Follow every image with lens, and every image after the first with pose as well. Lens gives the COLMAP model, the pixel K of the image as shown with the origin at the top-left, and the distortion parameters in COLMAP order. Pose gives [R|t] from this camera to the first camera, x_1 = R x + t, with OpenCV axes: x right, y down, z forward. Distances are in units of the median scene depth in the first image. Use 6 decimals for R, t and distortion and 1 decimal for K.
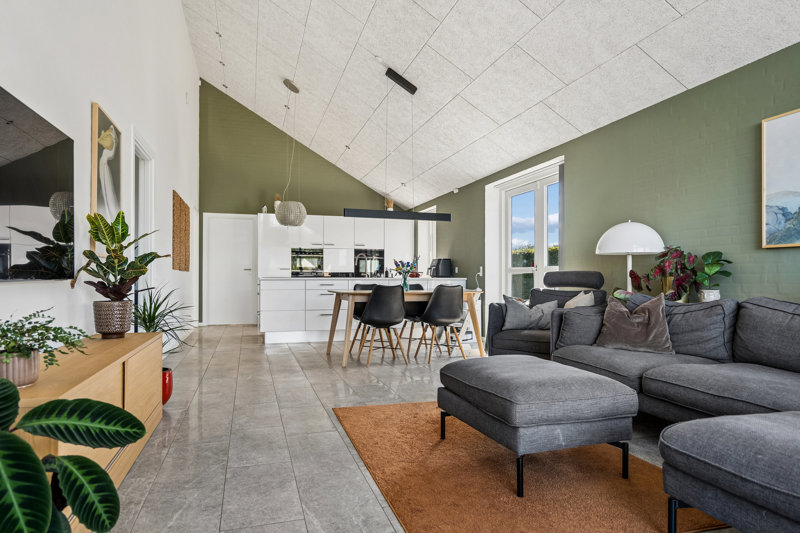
lens RADIAL K [[491.3, 0, 401.3], [0, 491.3, 268.5], [0, 0, 1]] dist [-0.003902, -0.000668]
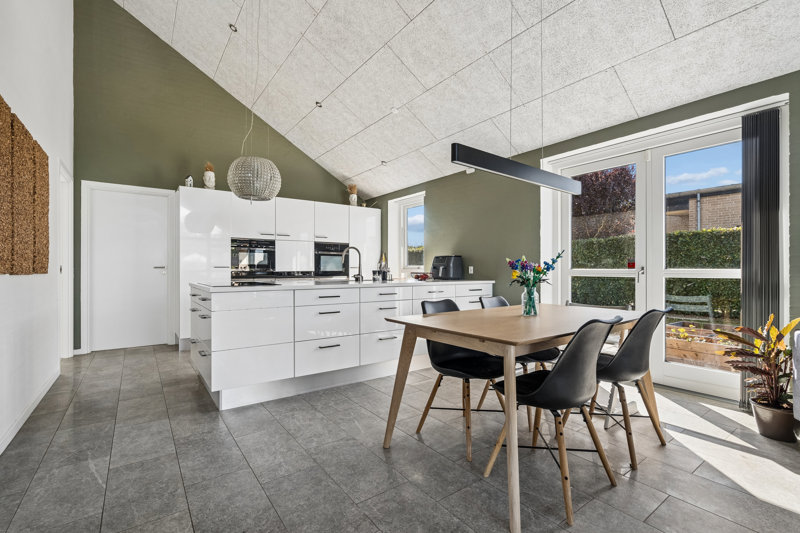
lens RADIAL K [[362.4, 0, 397.3], [0, 362.4, 267.5], [0, 0, 1]] dist [-0.002719, 0.000084]
pose [[0.945680, 0.001370, 0.325096, -0.166057], [-0.006148, 0.999888, 0.013671, -0.006995], [-0.325041, -0.014927, 0.945582, 0.416004]]
